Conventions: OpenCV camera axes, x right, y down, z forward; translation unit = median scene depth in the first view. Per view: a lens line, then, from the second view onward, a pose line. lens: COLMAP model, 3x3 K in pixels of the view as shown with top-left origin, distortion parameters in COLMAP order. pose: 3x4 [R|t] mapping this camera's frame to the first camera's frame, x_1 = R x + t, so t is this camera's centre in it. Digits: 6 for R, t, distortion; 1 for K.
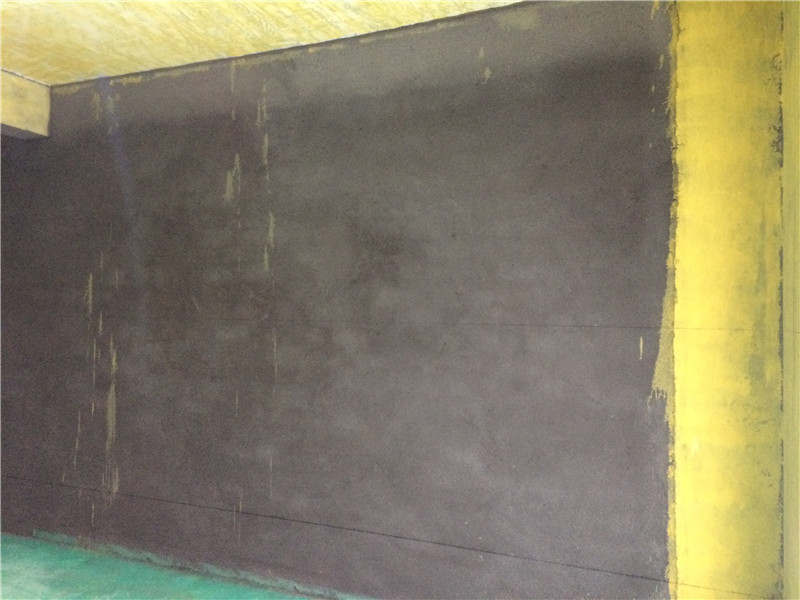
lens RADIAL K [[688.8, 0, 397.5], [0, 688.8, 301.9], [0, 0, 1]] dist [0.080282, -0.090807]
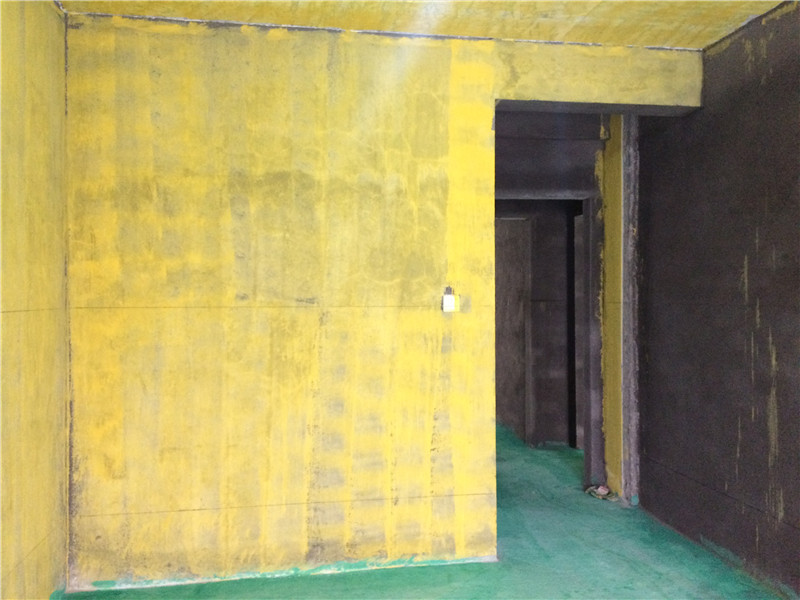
lens RADIAL K [[688.8, 0, 403.6], [0, 688.8, 298.5], [0, 0, 1]] dist [0.080282, -0.090807]
pose [[0.553004, -0.010448, -0.833113, 0.040008], [0.026352, 0.999640, 0.004955, -0.002946], [0.832762, -0.024694, 0.553080, 0.179298]]
